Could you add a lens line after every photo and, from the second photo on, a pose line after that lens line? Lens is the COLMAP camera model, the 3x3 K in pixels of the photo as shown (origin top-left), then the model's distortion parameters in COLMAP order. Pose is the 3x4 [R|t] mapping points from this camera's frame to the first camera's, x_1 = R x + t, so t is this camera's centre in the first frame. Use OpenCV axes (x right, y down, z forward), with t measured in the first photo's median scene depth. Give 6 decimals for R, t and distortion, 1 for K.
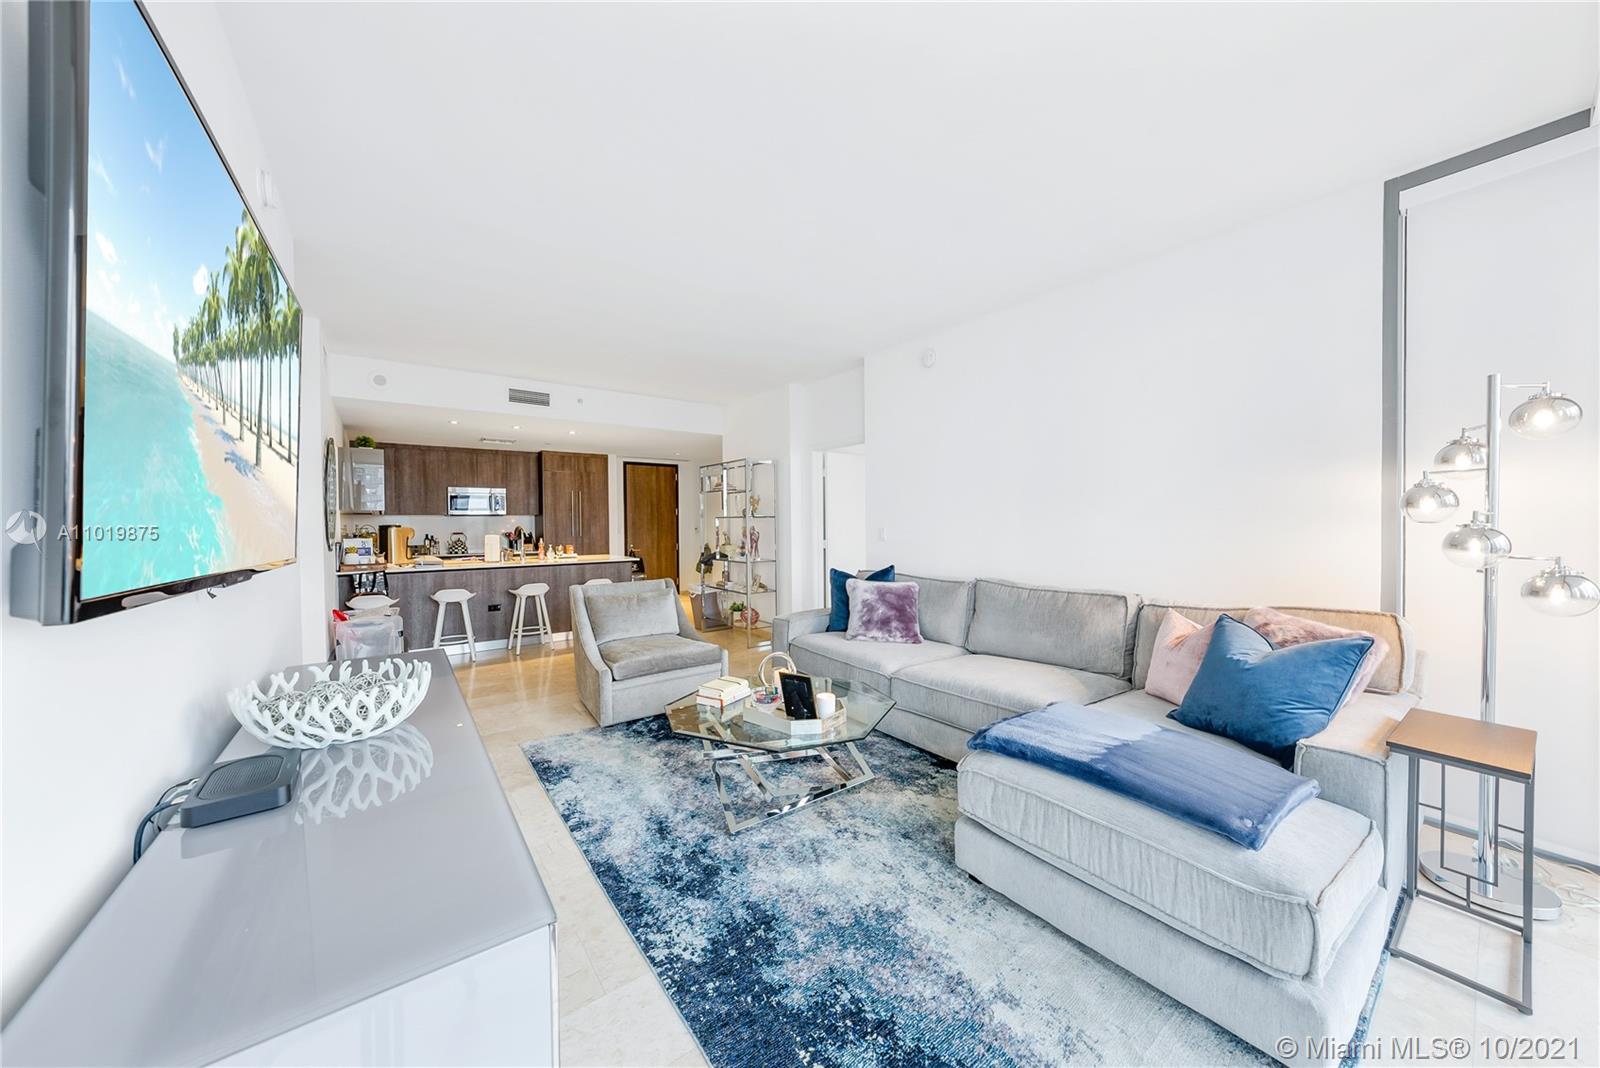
lens RADIAL K [[555.6, 0, 808.5], [0, 555.6, 529.0], [0, 0, 1]] dist [-0.003123, 0.000730]
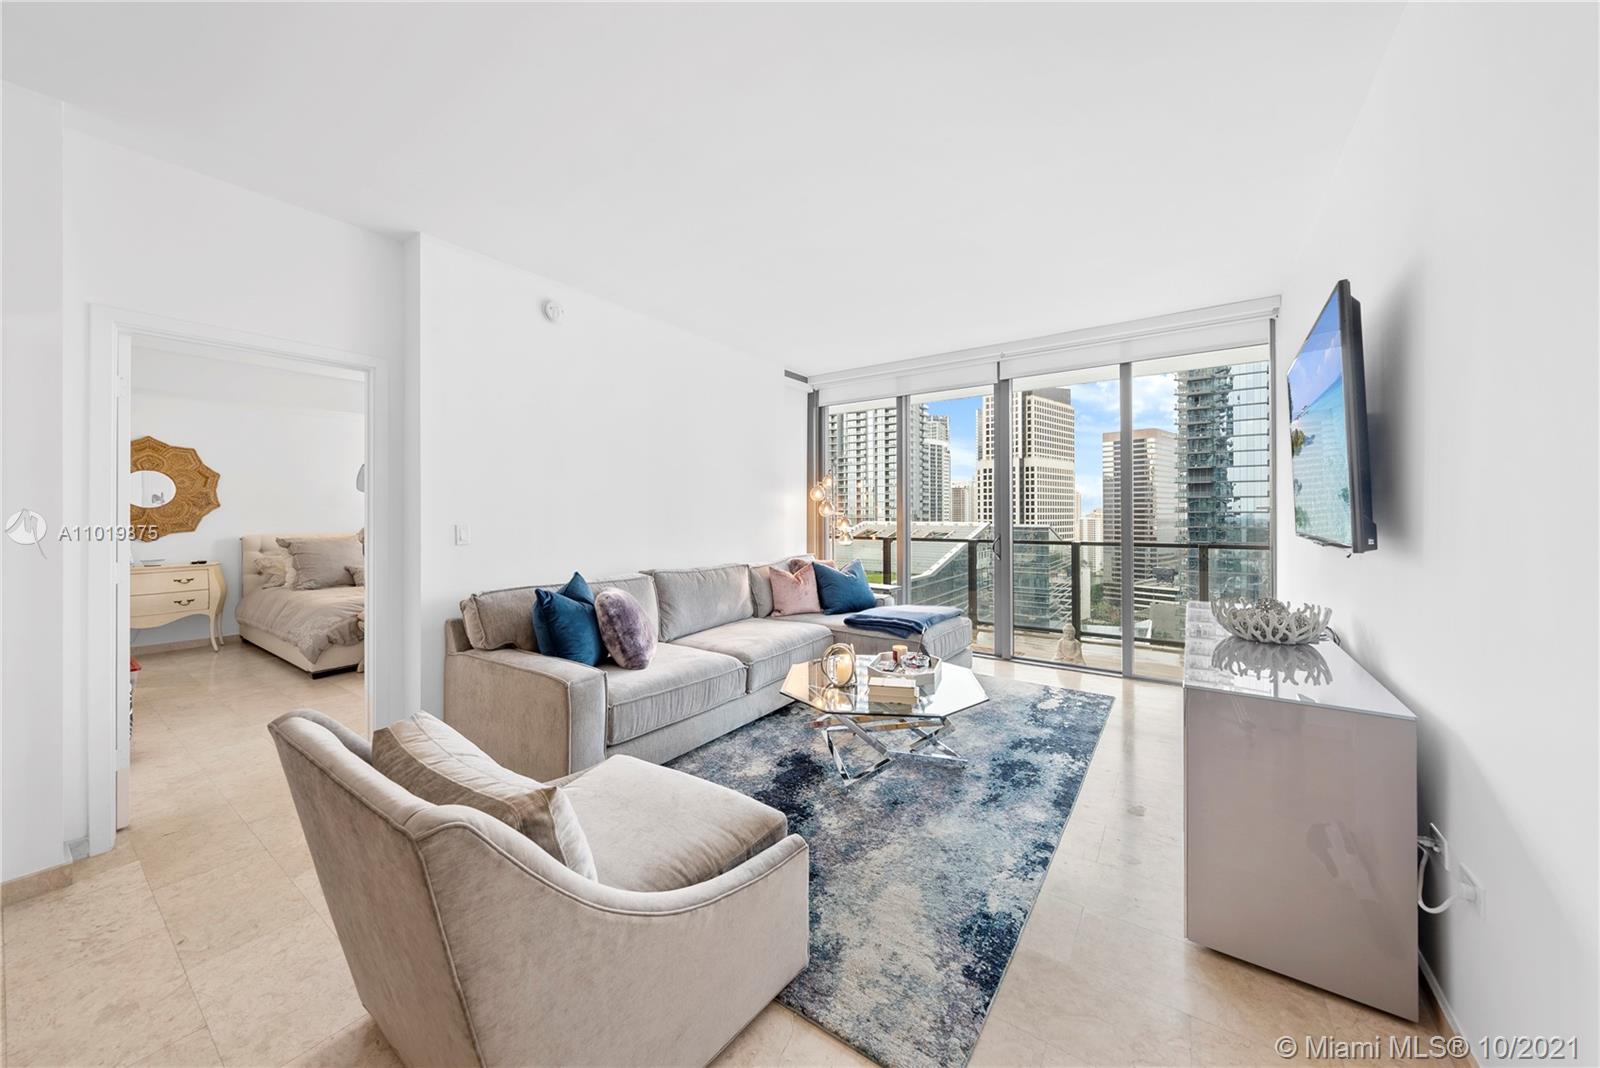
lens RADIAL K [[555.6, 0, 794.3], [0, 555.6, 509.1], [0, 0, 1]] dist [-0.003123, 0.000730]
pose [[-0.296936, 0.017558, 0.954736, -0.452621], [0.015537, 0.999787, -0.013554, -0.004105], [-0.954771, 0.010809, -0.297145, 0.640003]]
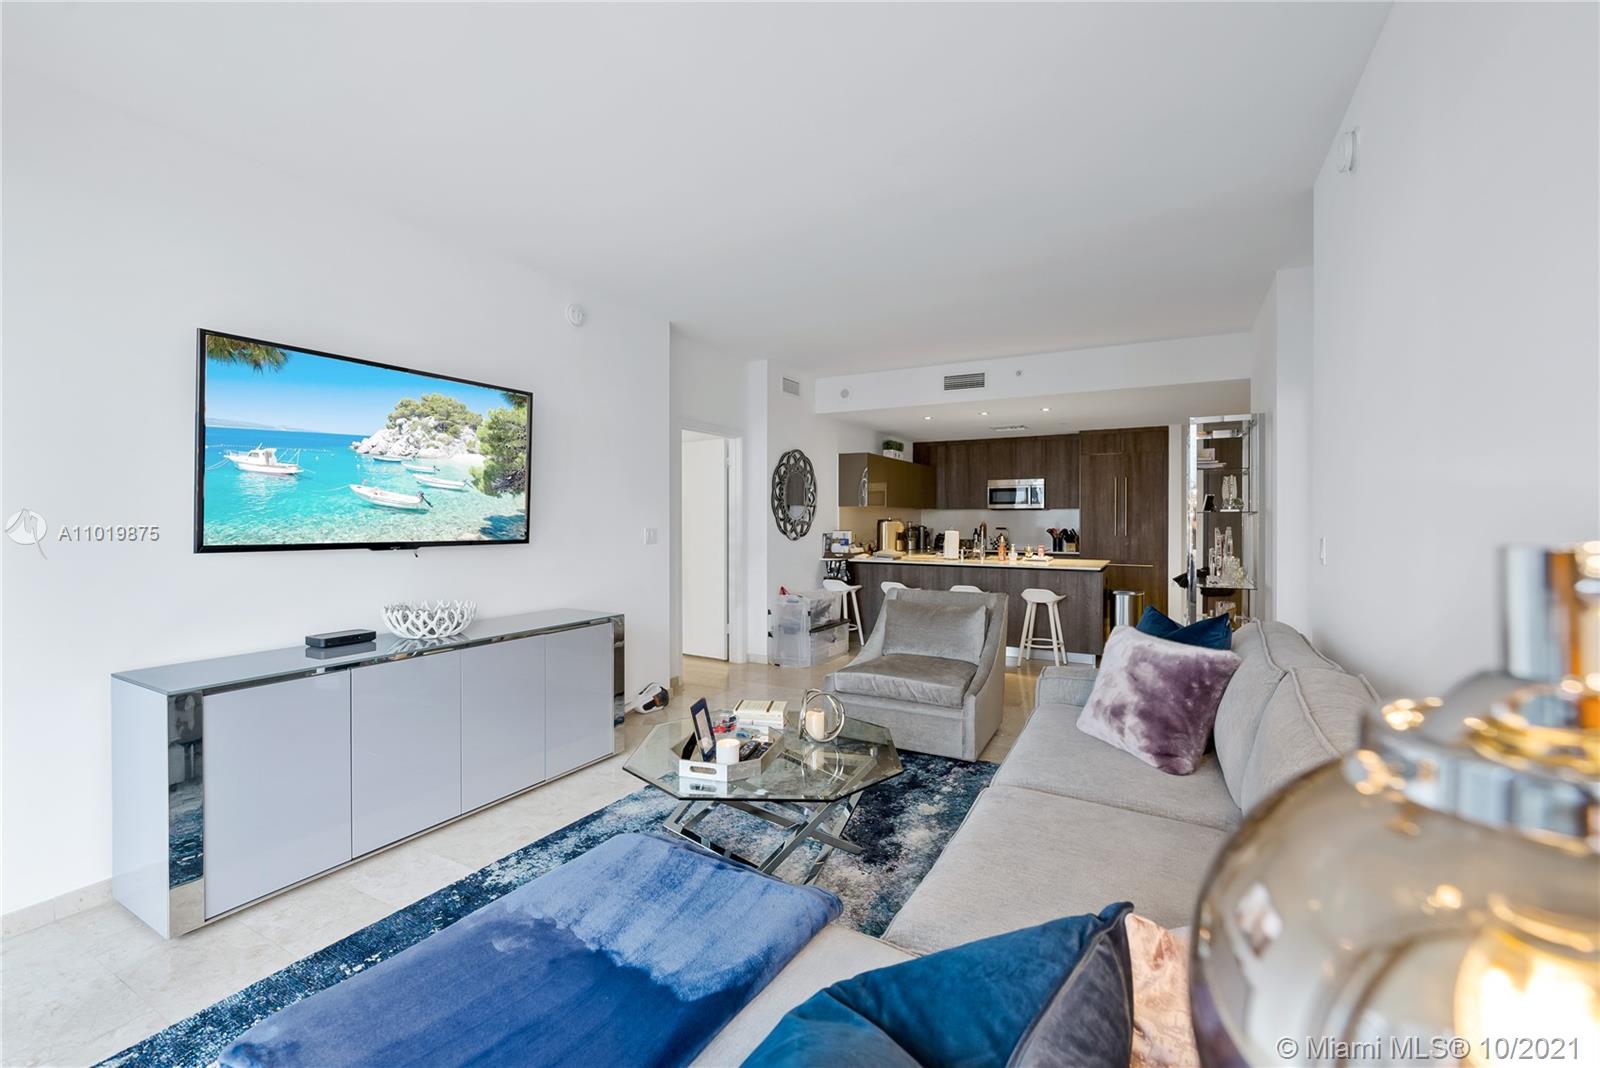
lens RADIAL K [[686.0, 0, 798.4], [0, 686.0, 520.0], [0, 0, 1]] dist [-0.002773, -0.000042]
pose [[0.390200, 0.011390, -0.920660, 0.386366], [-0.014623, 0.999874, 0.006172, -0.010922], [0.920614, 0.011055, 0.390317, 0.277593]]
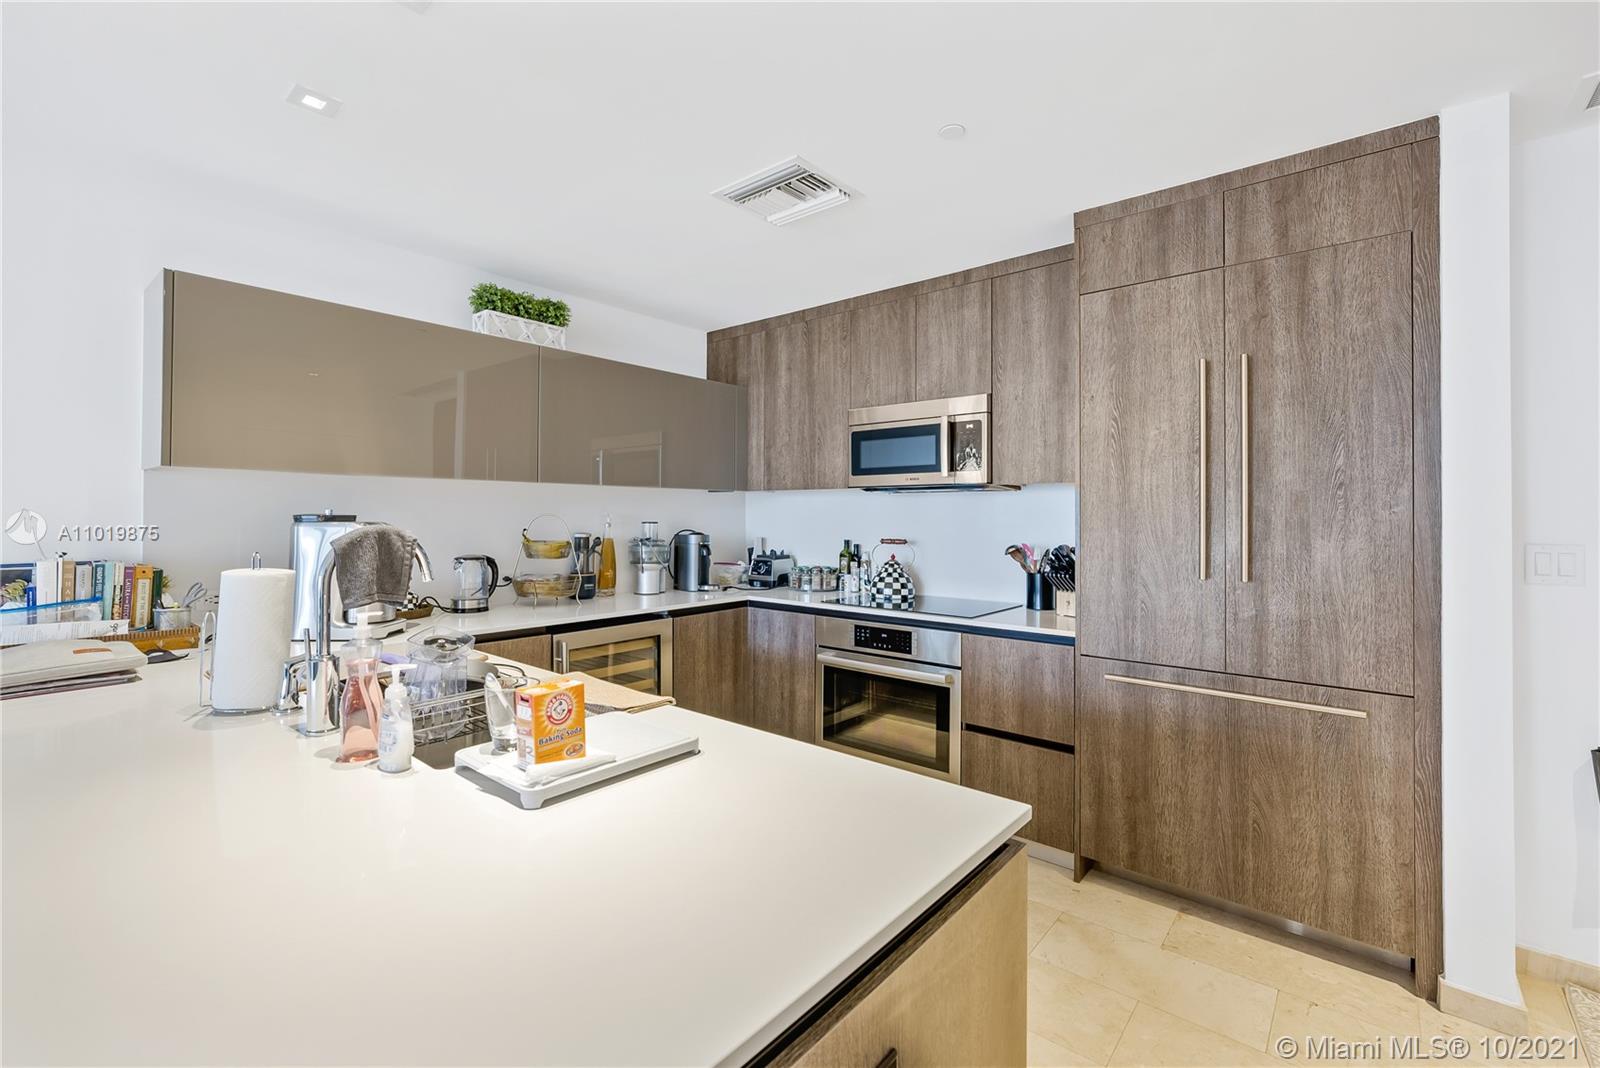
lens RADIAL K [[686.0, 0, 807.0], [0, 686.0, 507.3], [0, 0, 1]] dist [-0.002773, -0.000042]
pose [[0.203691, -0.001940, -0.979033, -0.271200], [-0.019000, 0.999802, -0.005934, -0.011957], [0.978851, 0.019810, 0.203613, 1.063748]]
